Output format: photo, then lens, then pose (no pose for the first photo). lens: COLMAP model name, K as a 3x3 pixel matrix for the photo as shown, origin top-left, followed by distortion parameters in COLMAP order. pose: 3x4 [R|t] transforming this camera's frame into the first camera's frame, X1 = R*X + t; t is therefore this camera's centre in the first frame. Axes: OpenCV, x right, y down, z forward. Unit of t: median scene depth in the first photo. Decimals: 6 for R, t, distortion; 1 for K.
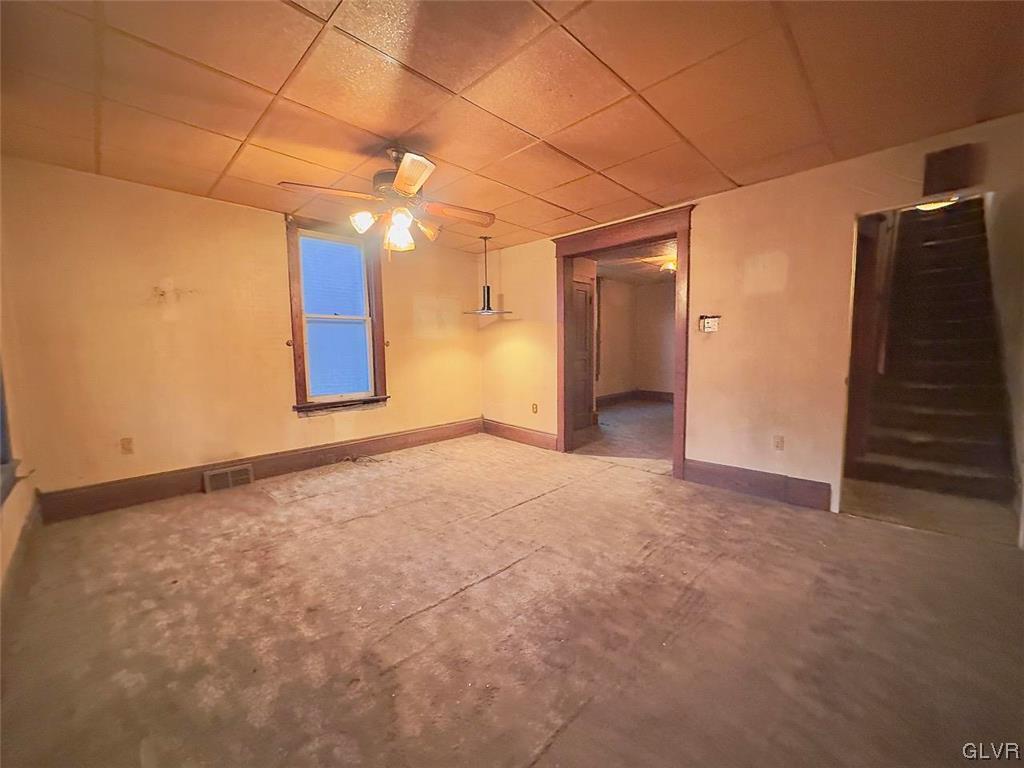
lens RADIAL K [[406.4, 0, 514.8], [0, 406.4, 385.3], [0, 0, 1]] dist [-0.003193, -0.000151]
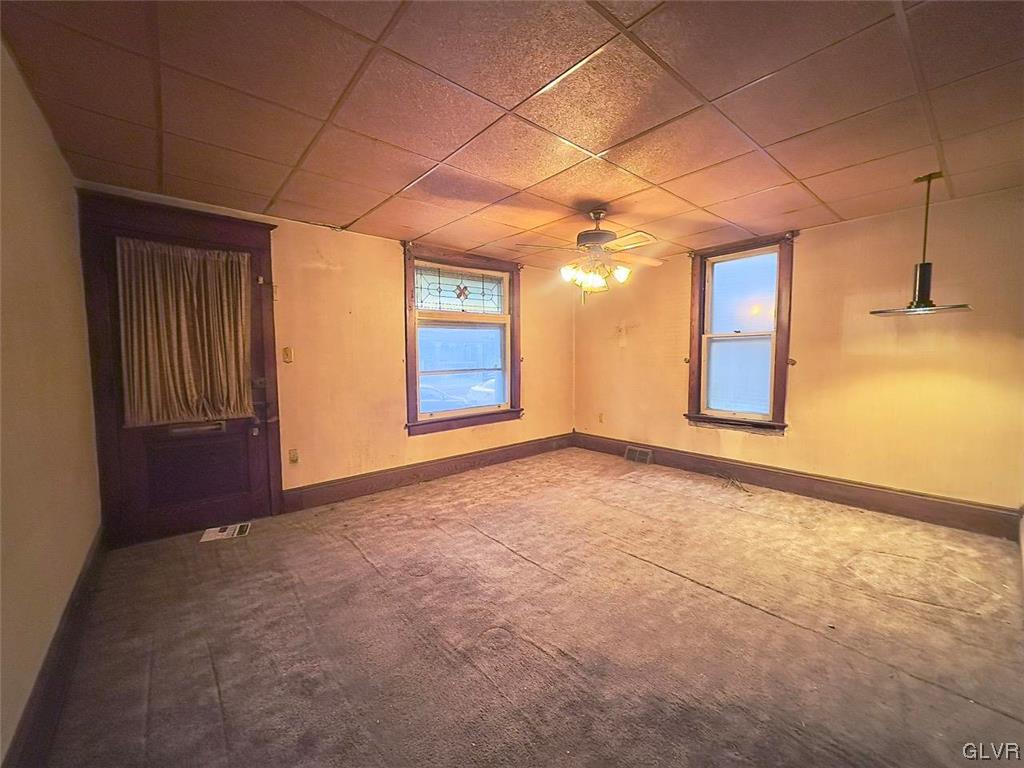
lens RADIAL K [[406.4, 0, 510.7], [0, 406.4, 388.4], [0, 0, 1]] dist [-0.003193, -0.000151]
pose [[-0.101916, 0.090418, -0.990675, 0.823082], [-0.082934, 0.991622, 0.099036, -0.120749], [0.991330, 0.092254, -0.093563, 0.743990]]
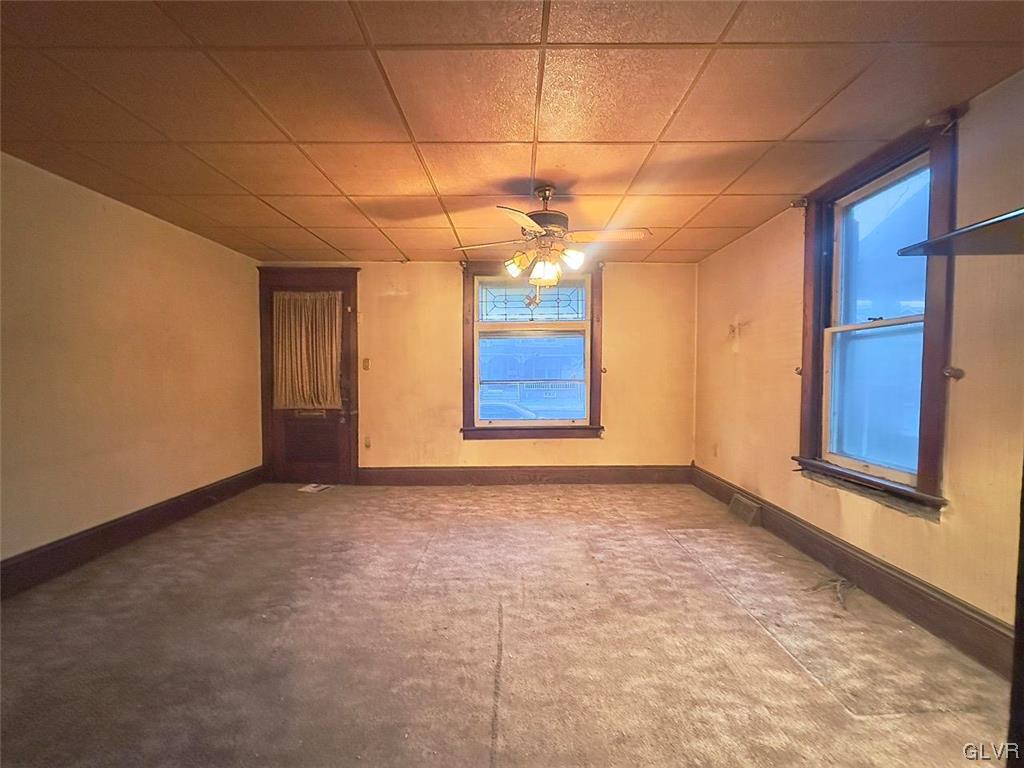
lens RADIAL K [[406.4, 0, 513.2], [0, 406.4, 388.6], [0, 0, 1]] dist [-0.003193, -0.000151]
pose [[-0.724673, 0.038131, -0.688037, 0.404944], [-0.055128, 0.992059, 0.113044, -0.156993], [0.686884, 0.119850, -0.716817, 1.432738]]
